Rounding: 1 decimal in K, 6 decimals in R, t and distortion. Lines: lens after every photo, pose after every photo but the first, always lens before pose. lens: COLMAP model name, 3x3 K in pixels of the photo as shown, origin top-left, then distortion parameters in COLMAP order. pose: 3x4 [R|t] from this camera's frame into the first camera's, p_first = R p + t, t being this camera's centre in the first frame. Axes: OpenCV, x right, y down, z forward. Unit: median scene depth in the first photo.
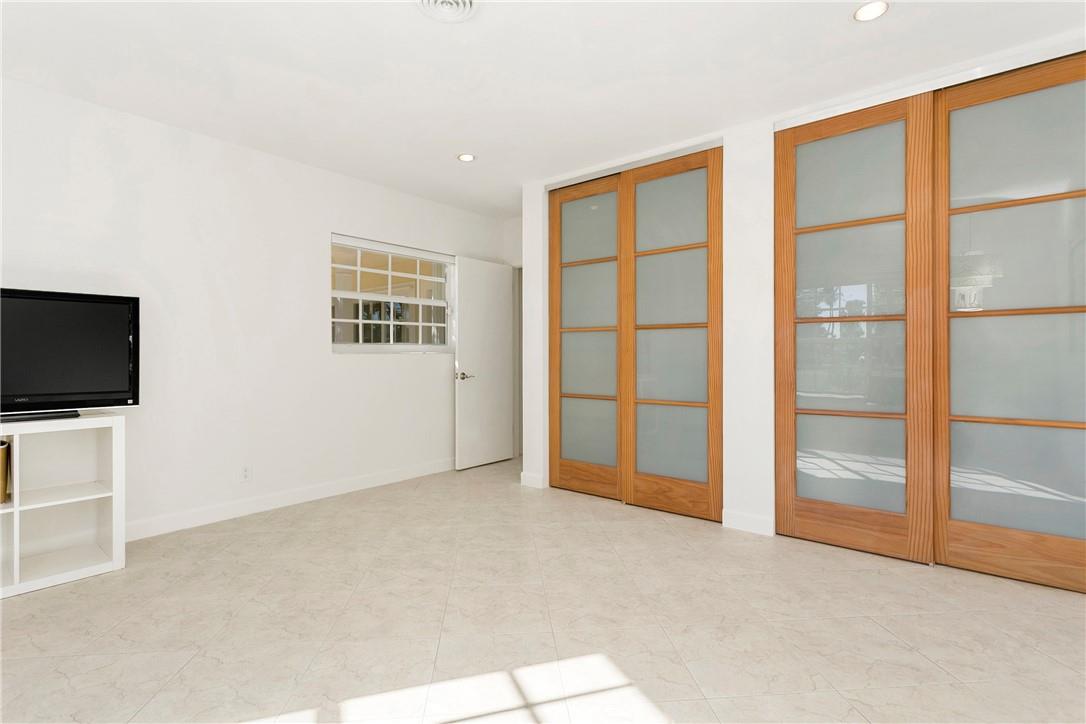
lens RADIAL K [[533.6, 0, 545.2], [0, 533.6, 360.9], [0, 0, 1]] dist [-0.069423, 0.035515]
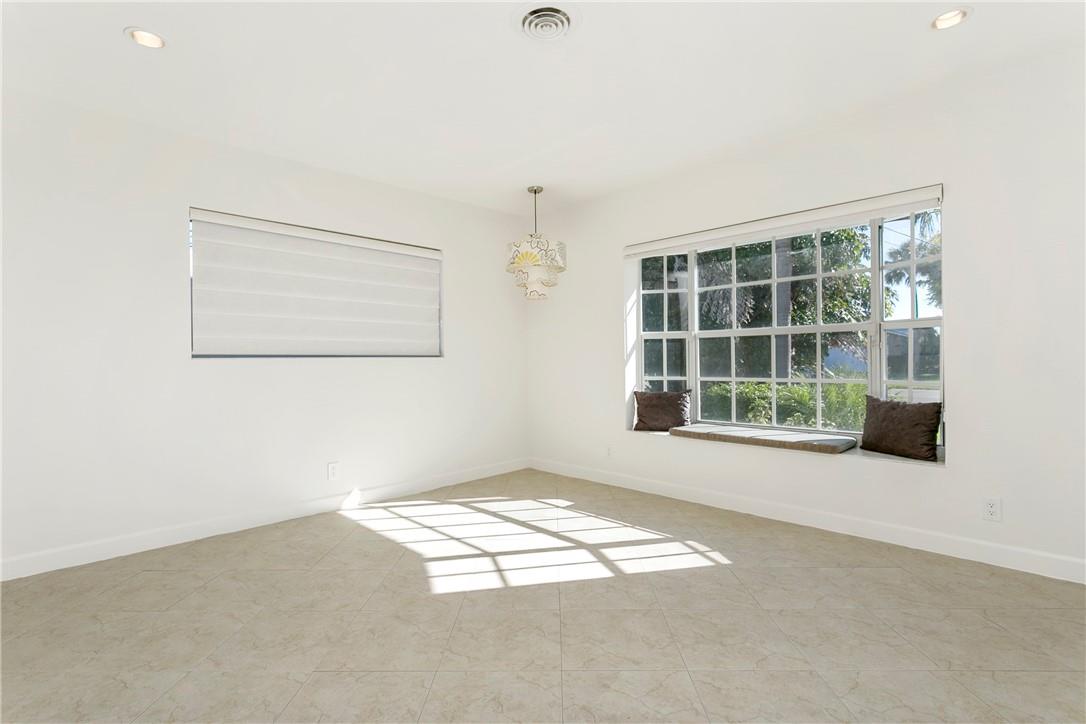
lens RADIAL K [[533.6, 0, 545.2], [0, 533.6, 360.9], [0, 0, 1]] dist [-0.069423, 0.035515]
pose [[-0.993405, 0.014203, 0.113779, -0.277324], [0.014322, 0.999897, 0.000225, -0.009064], [-0.113764, 0.001853, -0.993506, 1.939664]]
